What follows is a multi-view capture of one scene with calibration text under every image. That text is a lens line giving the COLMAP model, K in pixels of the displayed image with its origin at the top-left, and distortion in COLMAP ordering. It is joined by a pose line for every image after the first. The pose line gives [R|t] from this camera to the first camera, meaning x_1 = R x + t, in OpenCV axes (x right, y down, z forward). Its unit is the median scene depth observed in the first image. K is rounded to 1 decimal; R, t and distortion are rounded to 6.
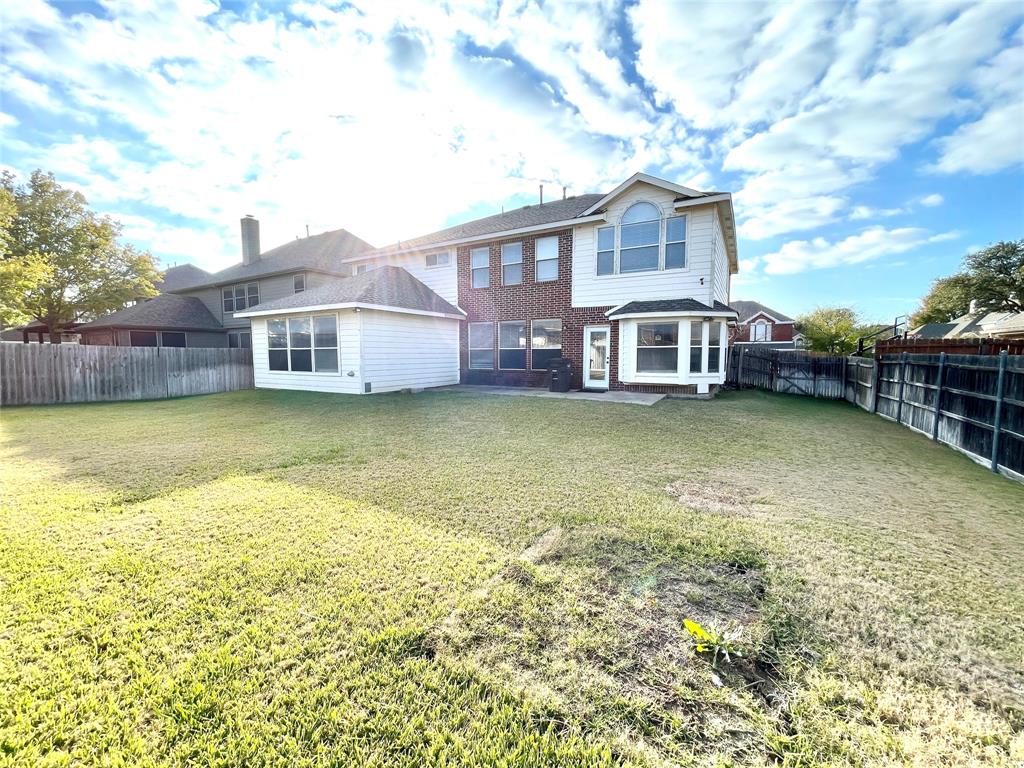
lens RADIAL K [[413.1, 0, 509.3], [0, 413.1, 382.0], [0, 0, 1]] dist [-0.002170, -0.000299]
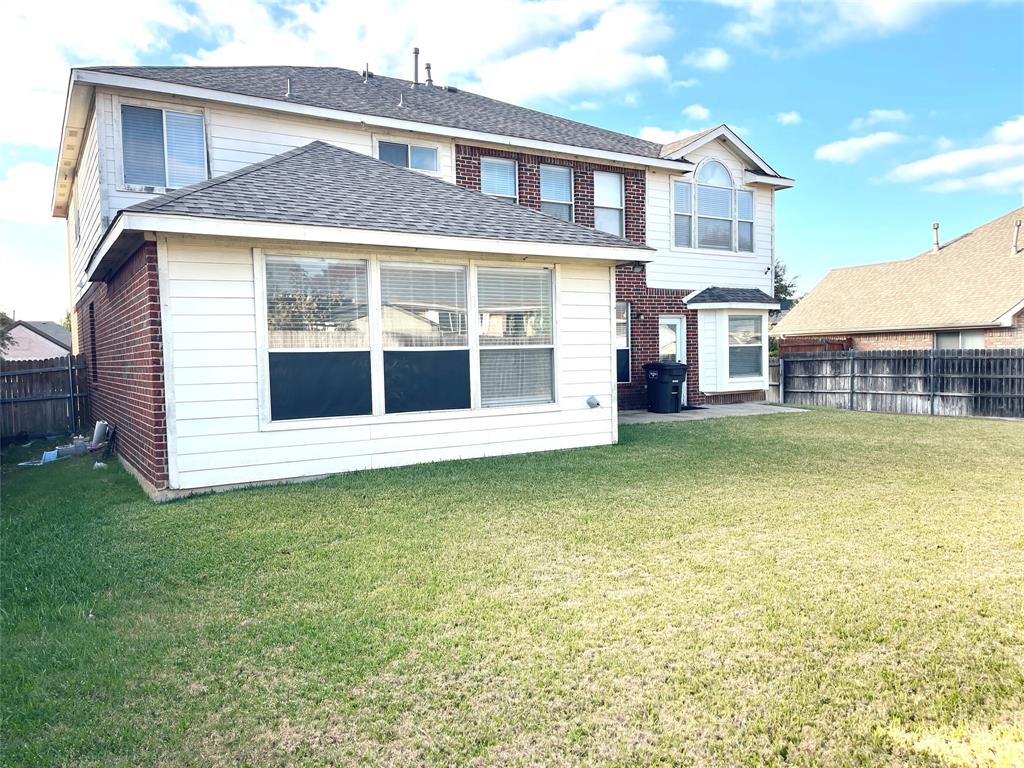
lens RADIAL K [[774.3, 0, 511.2], [0, 774.3, 385.5], [0, 0, 1]] dist [0.050398, -0.063593]
pose [[0.469460, -0.041767, 0.881966, -1.131286], [0.080554, 0.996741, 0.004325, -0.047118], [-0.879272, 0.069015, 0.471294, 0.643729]]
